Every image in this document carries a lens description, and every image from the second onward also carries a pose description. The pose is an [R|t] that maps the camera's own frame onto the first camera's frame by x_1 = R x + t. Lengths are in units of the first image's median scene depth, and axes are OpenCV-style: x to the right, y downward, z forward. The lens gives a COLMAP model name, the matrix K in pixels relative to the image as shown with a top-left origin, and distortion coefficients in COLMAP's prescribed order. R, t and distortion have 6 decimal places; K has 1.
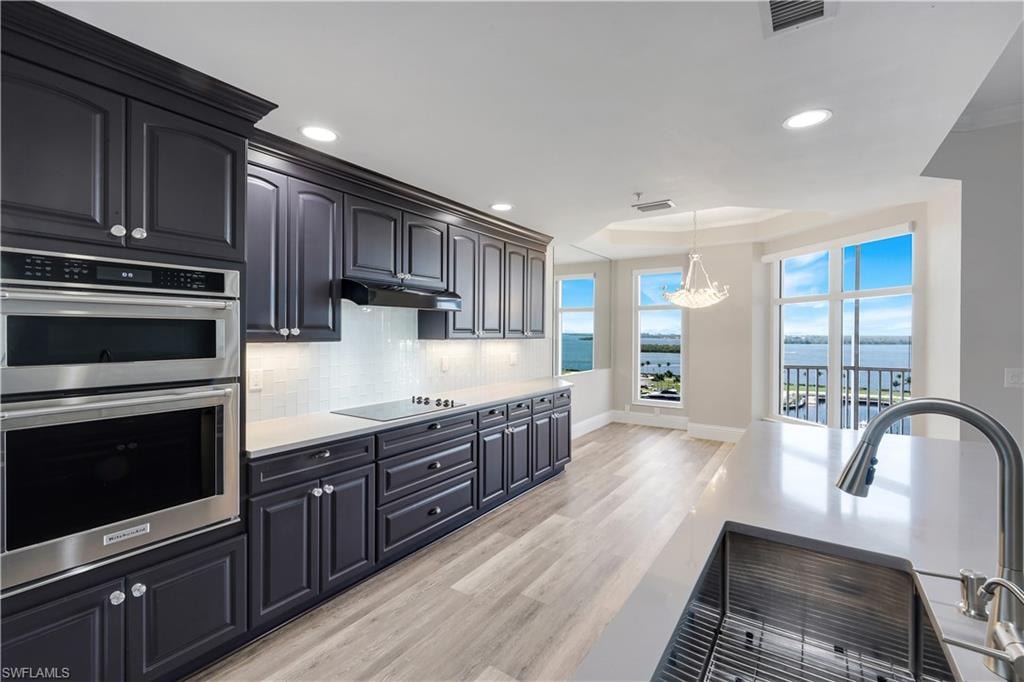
lens RADIAL K [[447.8, 0, 509.9], [0, 447.8, 336.7], [0, 0, 1]] dist [0.001752, 0.000399]
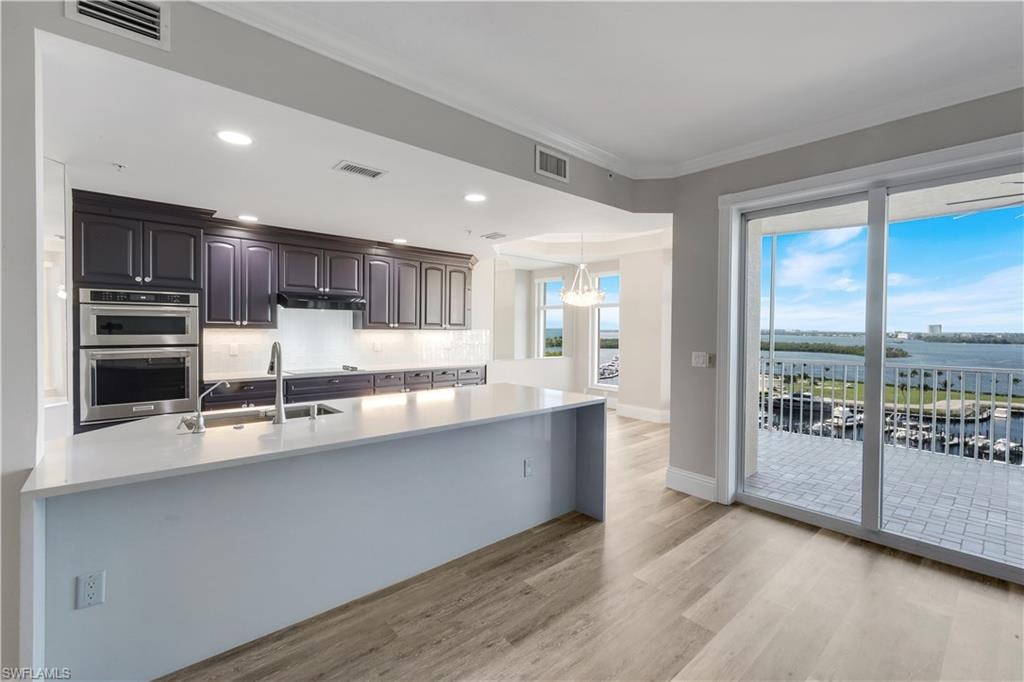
lens RADIAL K [[447.8, 0, 509.9], [0, 447.8, 336.7], [0, 0, 1]] dist [0.001752, 0.000399]
pose [[0.969022, 0.009880, -0.246778, 0.703667], [-0.007228, 0.999906, 0.011651, 0.010817], [0.246870, -0.009506, 0.969002, -0.354057]]
